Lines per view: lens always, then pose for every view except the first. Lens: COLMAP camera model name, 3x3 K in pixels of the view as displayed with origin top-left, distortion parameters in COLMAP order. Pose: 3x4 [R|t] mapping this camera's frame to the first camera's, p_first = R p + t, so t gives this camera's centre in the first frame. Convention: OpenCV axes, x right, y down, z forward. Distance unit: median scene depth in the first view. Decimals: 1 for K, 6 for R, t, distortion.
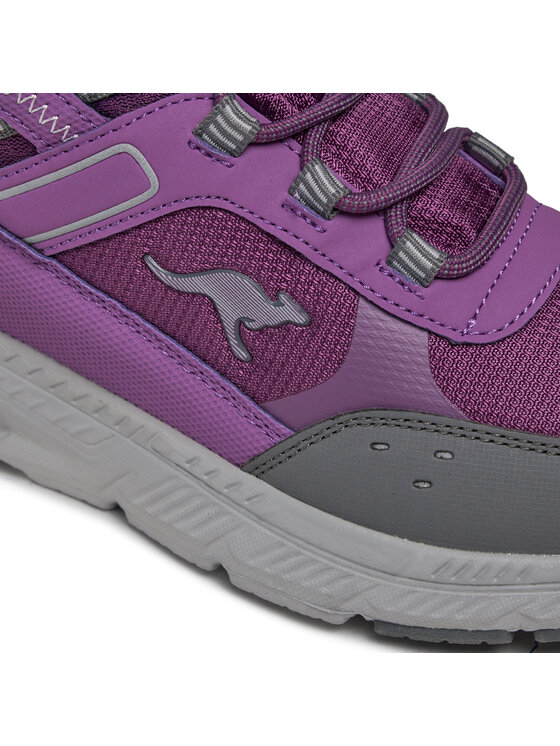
lens RADIAL K [[2433.2, 0, 279.0], [0, 2433.2, 372.4], [0, 0, 1]] dist [-0.293074, 0.000000]
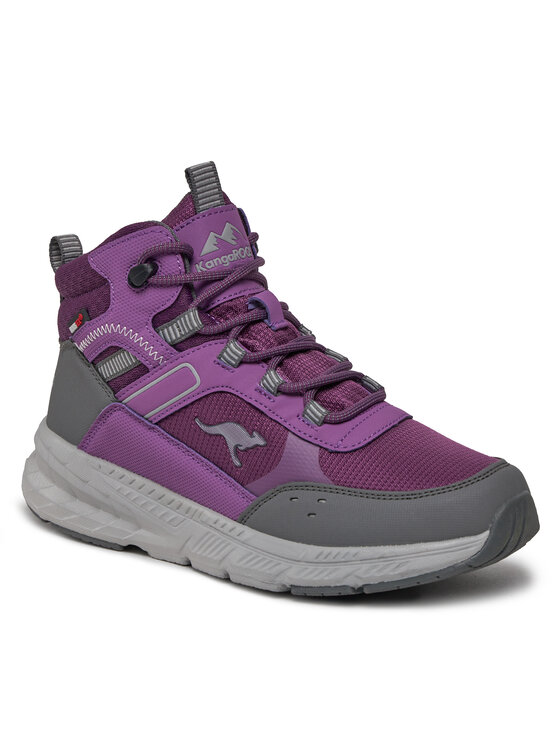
lens RADIAL K [[2556.6, 0, 281.2], [0, 2556.6, 372.9], [0, 0, 1]] dist [-0.010967, 0.000000]
pose [[0.975621, -0.009385, -0.219260, 0.513222], [-0.067787, 0.937344, -0.341748, 0.679880], [0.208729, 0.348280, 0.913856, -1.050249]]
